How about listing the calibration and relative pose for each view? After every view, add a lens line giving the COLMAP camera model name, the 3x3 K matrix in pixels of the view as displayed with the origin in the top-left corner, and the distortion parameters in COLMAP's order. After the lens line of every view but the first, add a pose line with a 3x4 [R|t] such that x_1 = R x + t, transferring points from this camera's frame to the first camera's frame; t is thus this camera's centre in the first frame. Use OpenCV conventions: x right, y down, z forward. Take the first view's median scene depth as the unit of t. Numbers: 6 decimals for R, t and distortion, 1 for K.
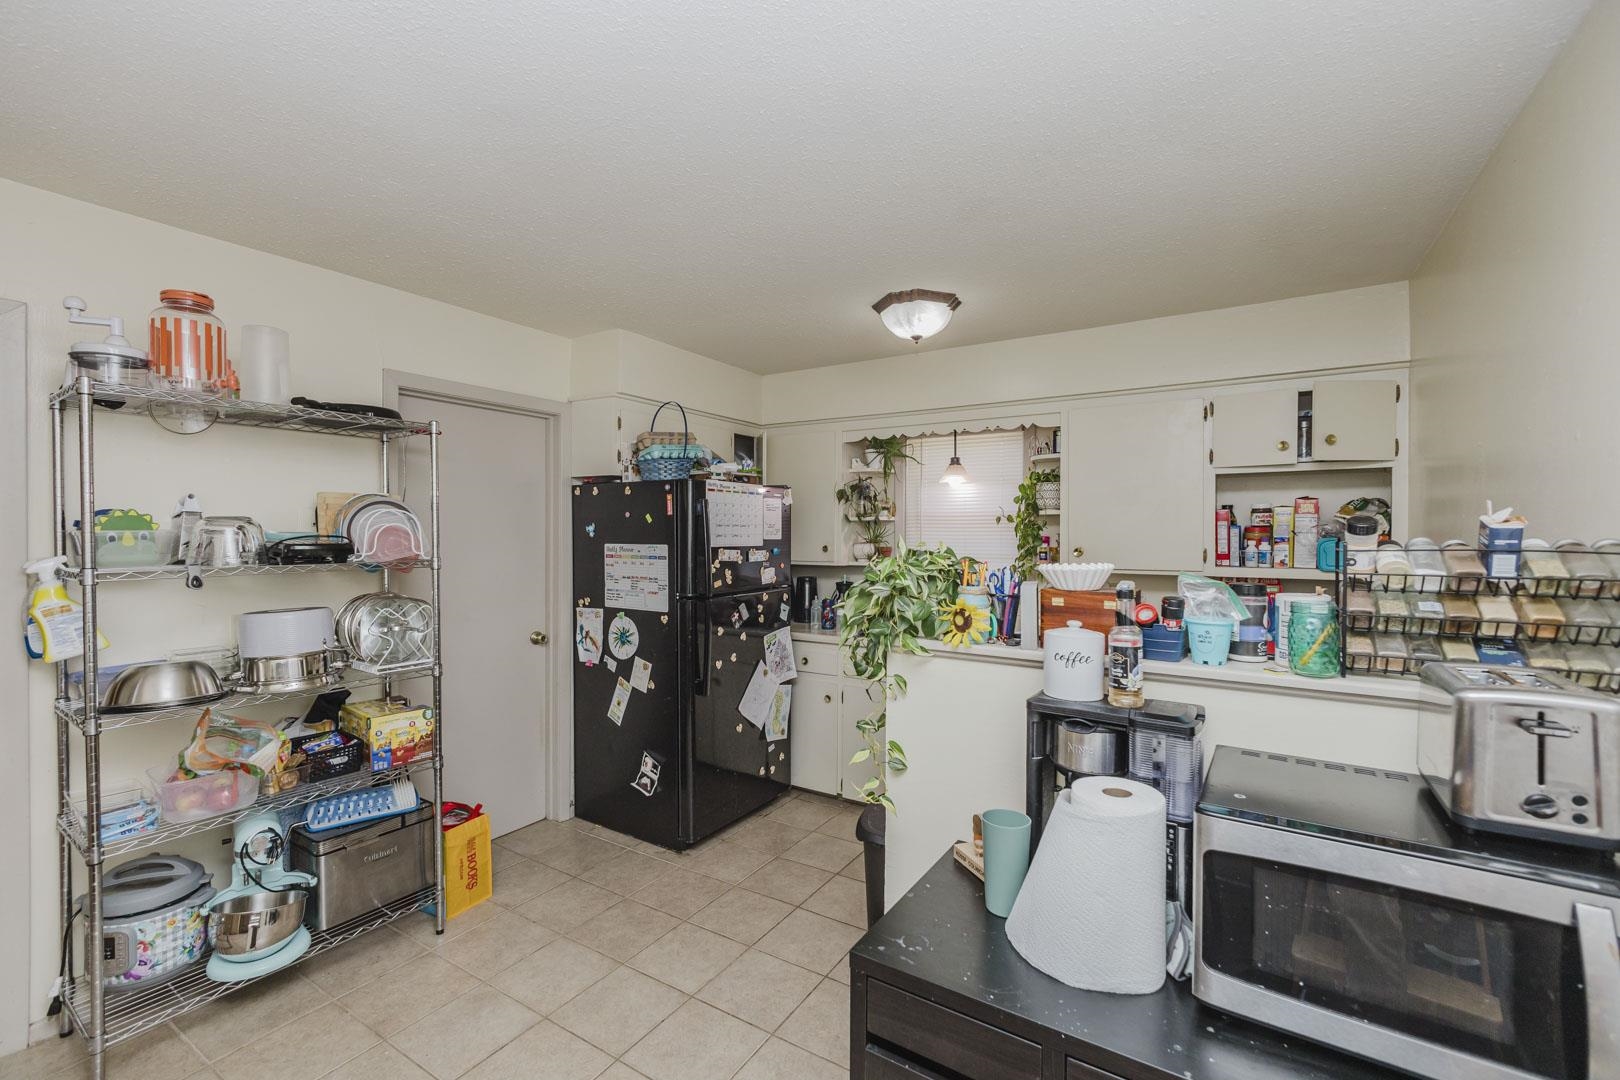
lens RADIAL K [[693.2, 0, 812.1], [0, 693.2, 529.5], [0, 0, 1]] dist [-0.007817, -0.000188]
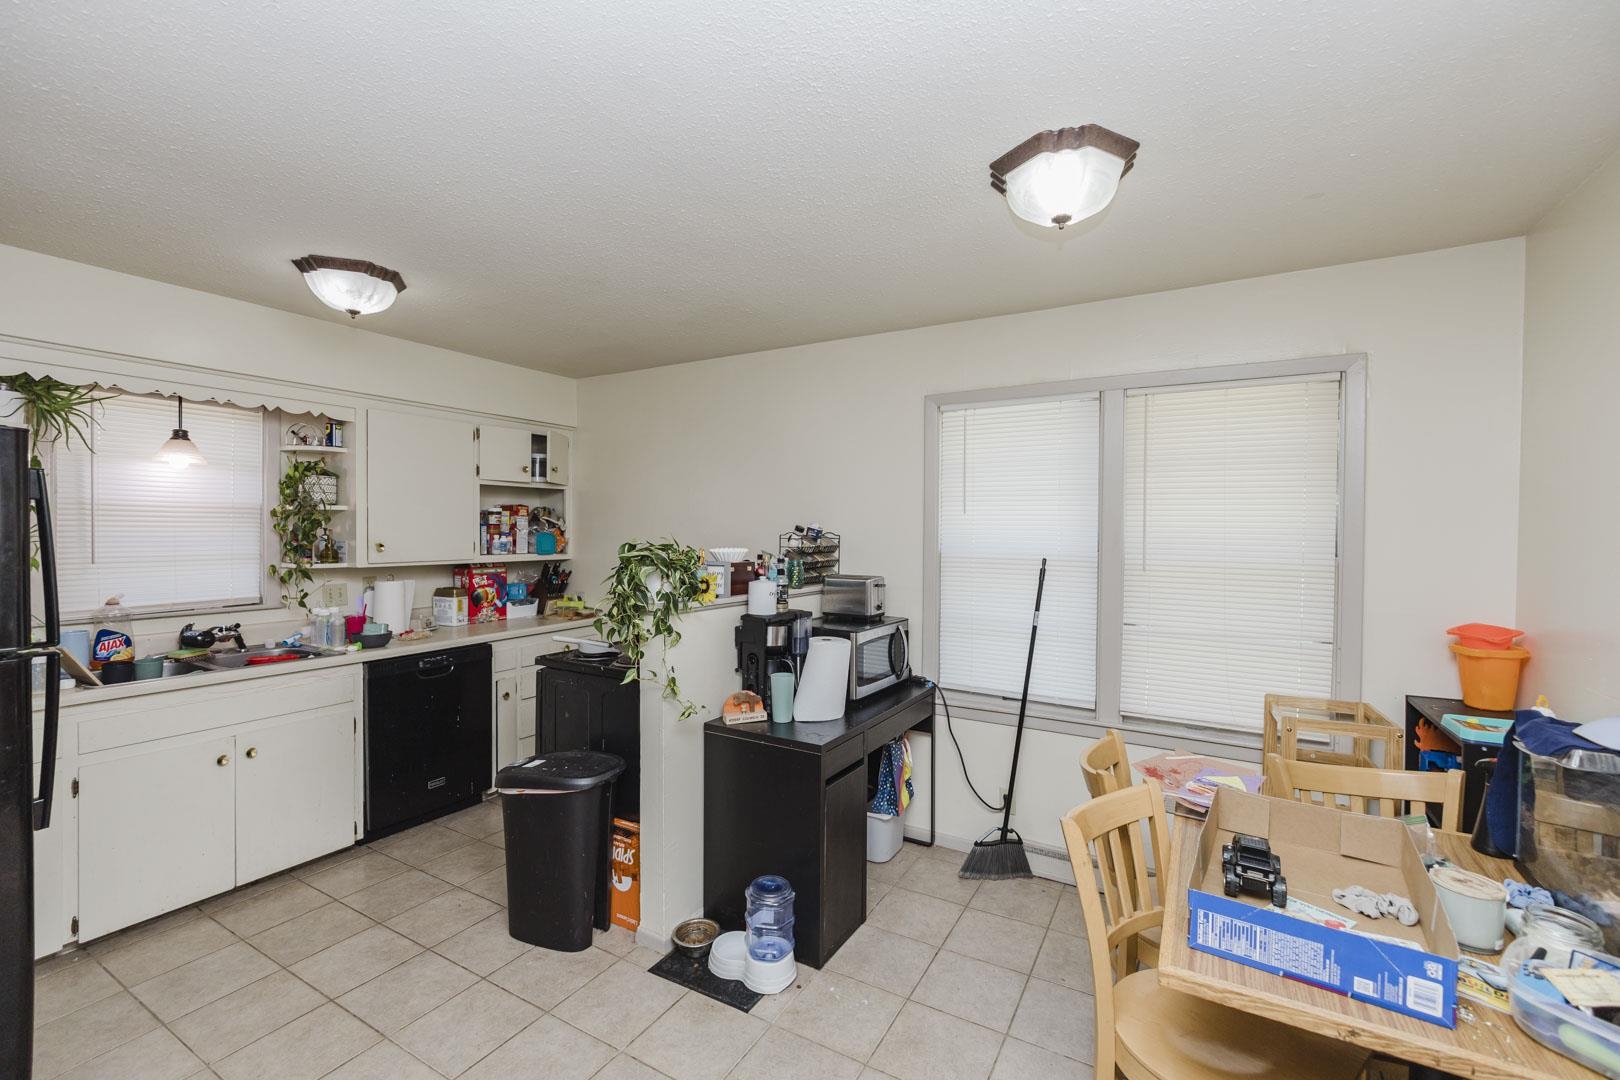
lens RADIAL K [[693.2, 0, 811.7], [0, 693.2, 539.7], [0, 0, 1]] dist [-0.007817, -0.000188]
pose [[-0.043478, -0.018719, 0.998879, -0.746702], [-0.009793, 0.999784, 0.018310, -0.005533], [-0.999006, -0.008986, -0.043652, 0.436537]]
